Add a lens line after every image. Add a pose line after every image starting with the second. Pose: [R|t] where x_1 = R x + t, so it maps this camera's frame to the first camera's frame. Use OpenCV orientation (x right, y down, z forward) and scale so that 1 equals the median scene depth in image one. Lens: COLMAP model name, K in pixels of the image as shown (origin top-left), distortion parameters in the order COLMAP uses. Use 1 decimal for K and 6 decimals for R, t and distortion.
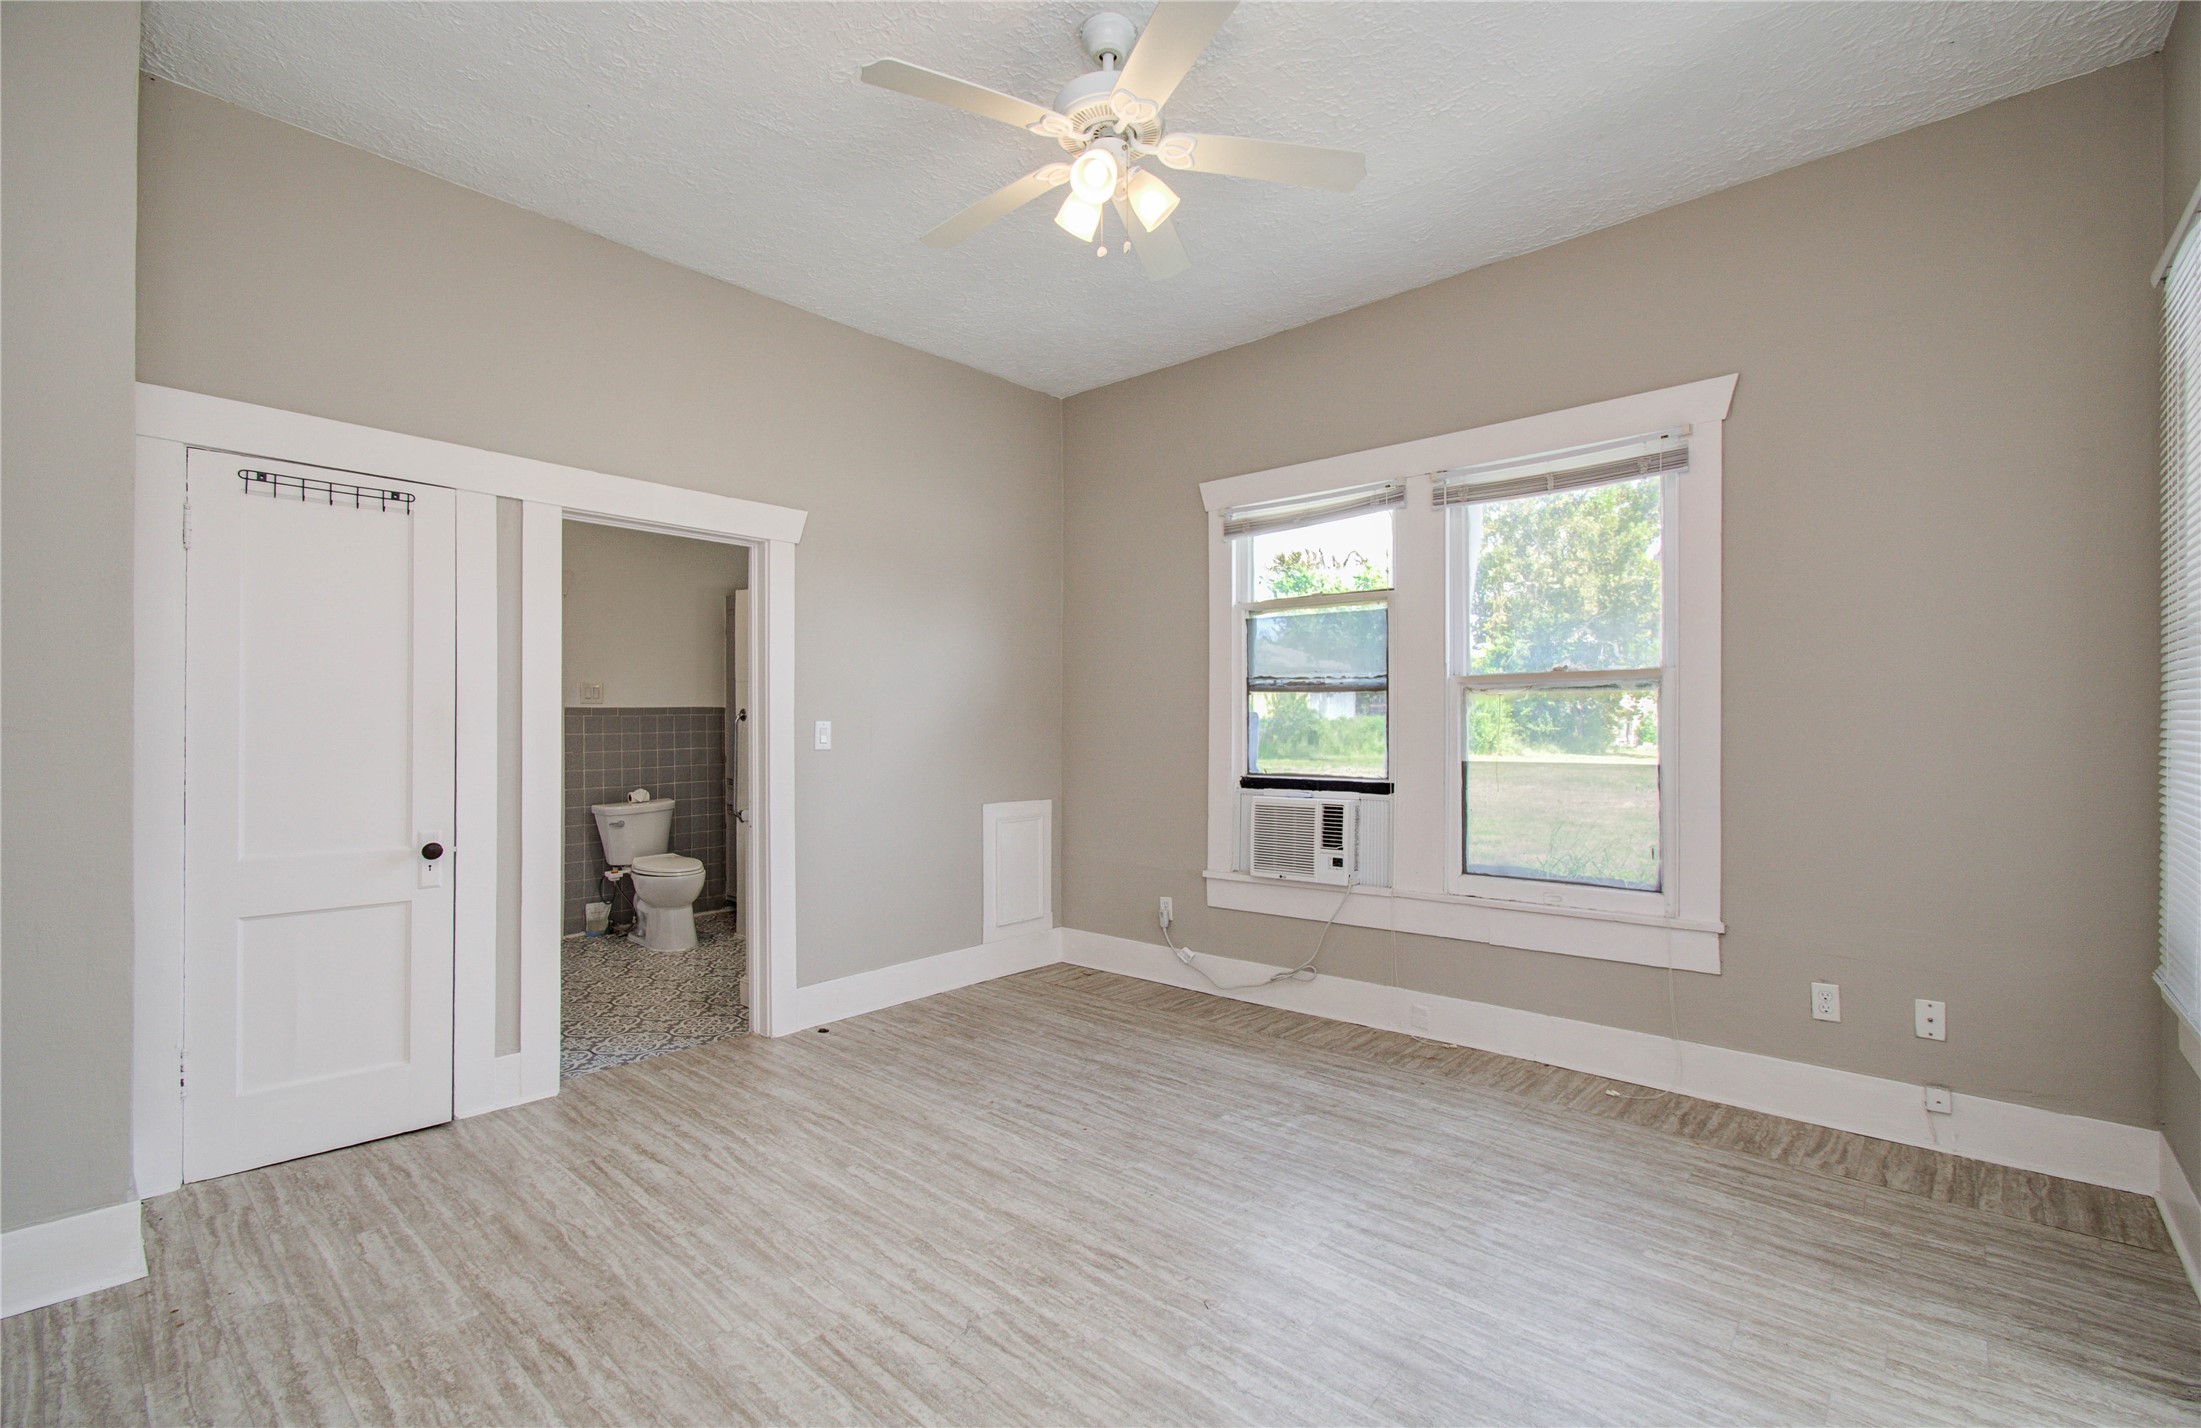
lens RADIAL K [[945.2, 0, 1100.1], [0, 945.2, 717.0], [0, 0, 1]] dist [-0.009441, 0.003239]
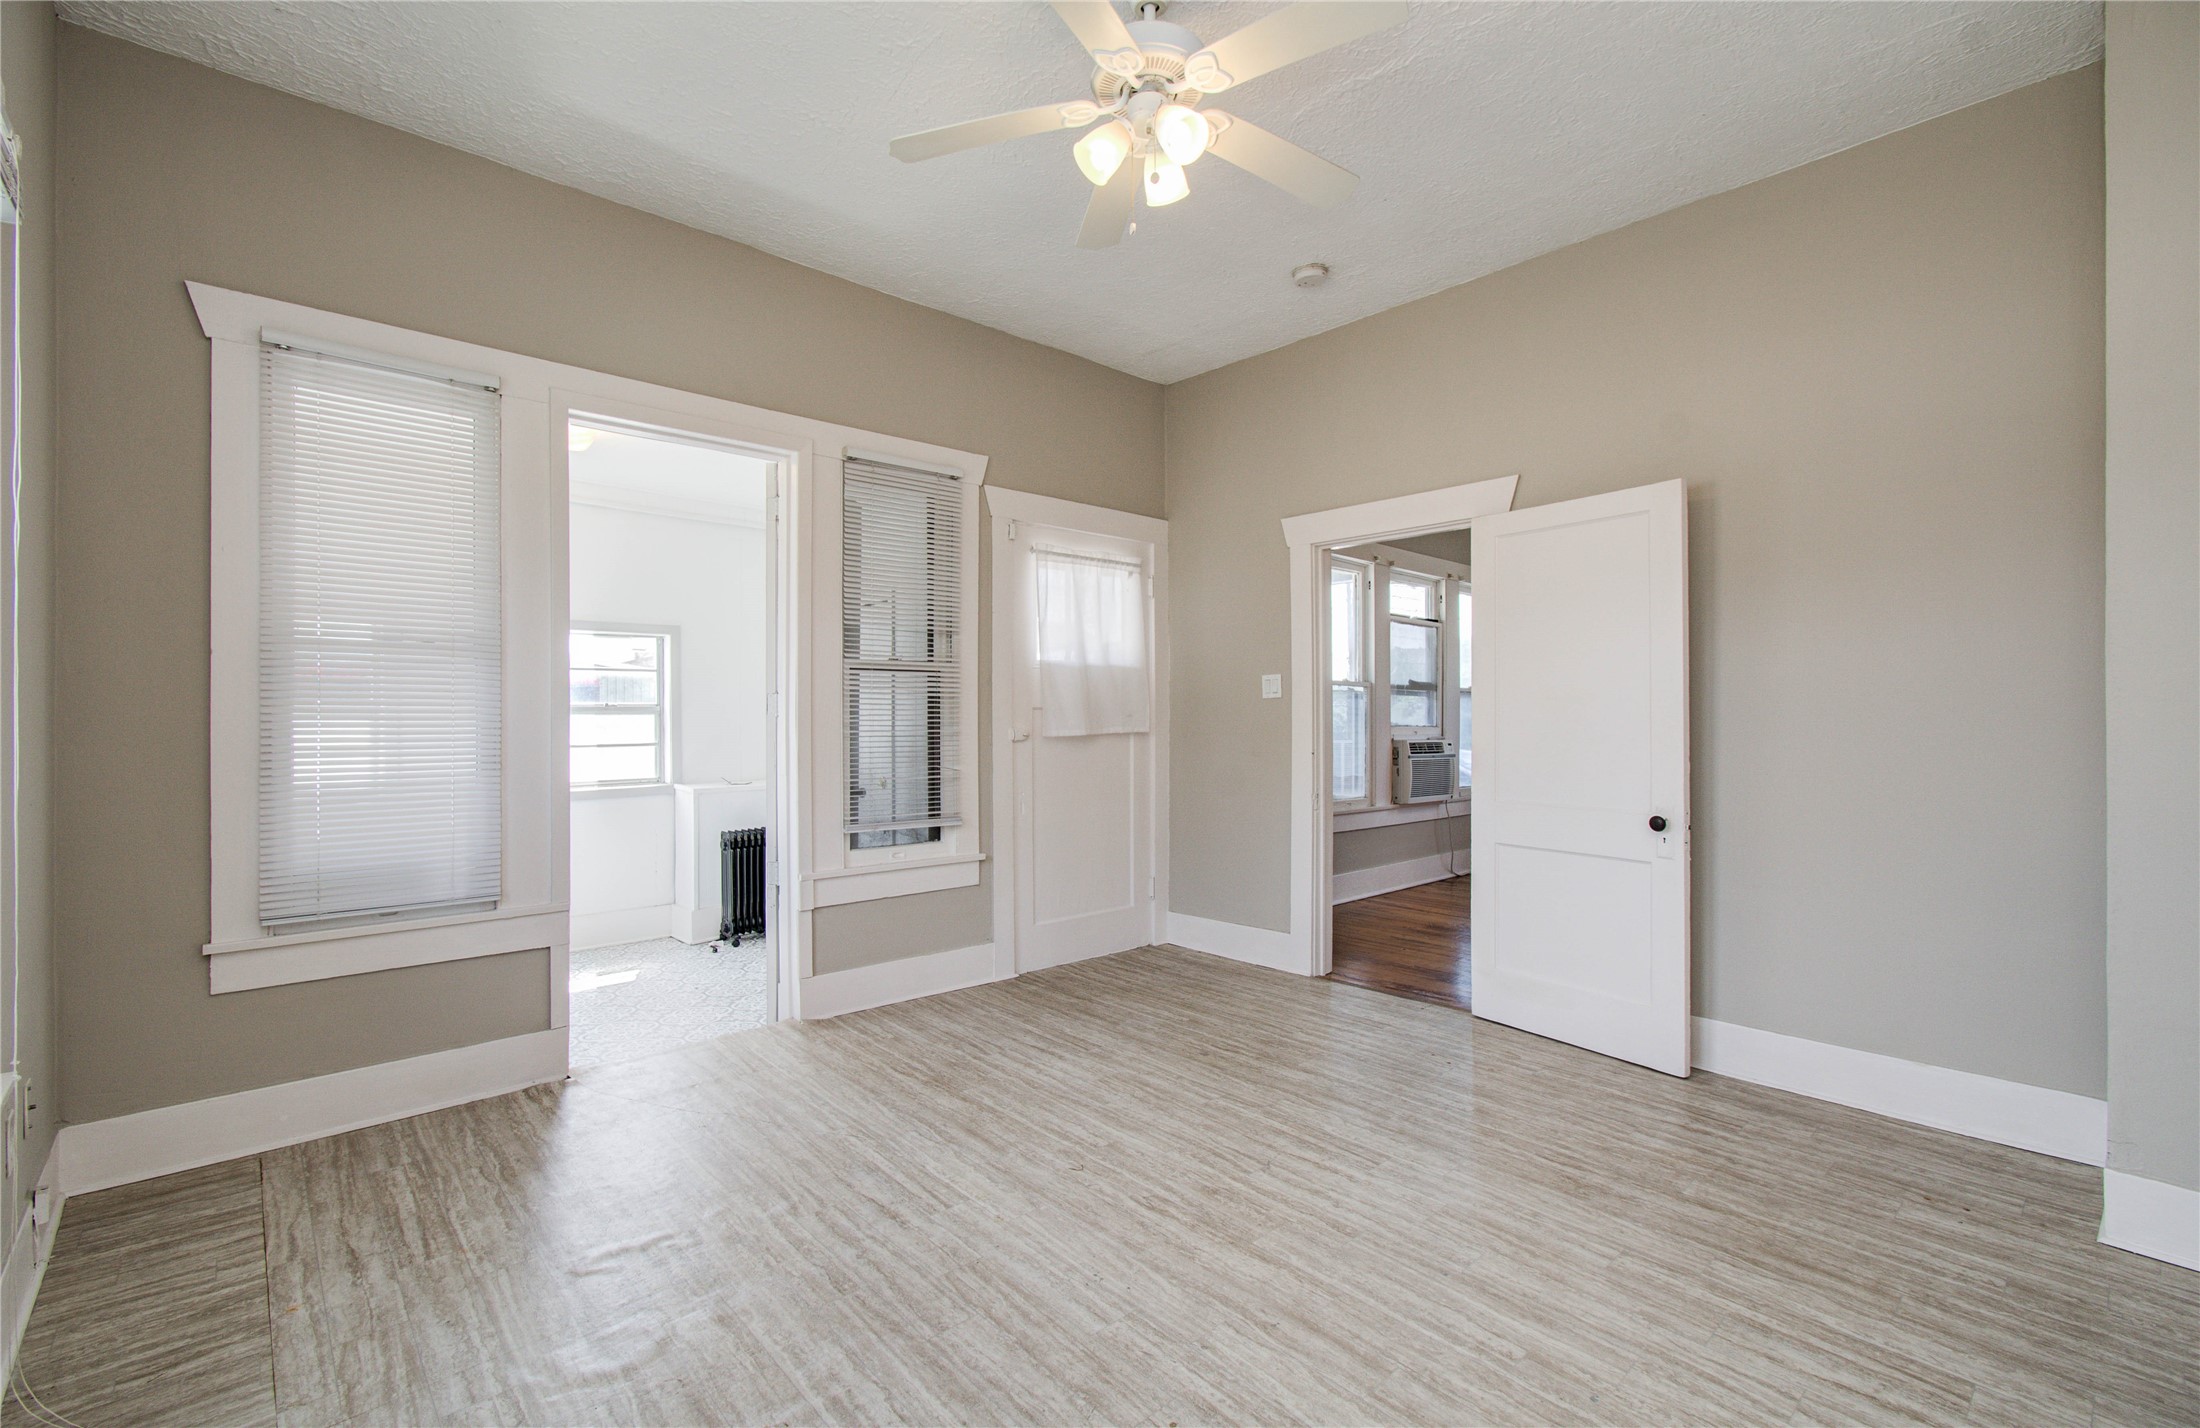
lens RADIAL K [[944.7, 0, 1101.5], [0, 944.7, 726.5], [0, 0, 1]] dist [-0.009441, 0.003239]
pose [[-0.994284, 0.000834, 0.106760, -0.041909], [0.001826, 0.999956, 0.009192, 0.020739], [-0.106748, 0.009335, -0.994242, 1.947933]]
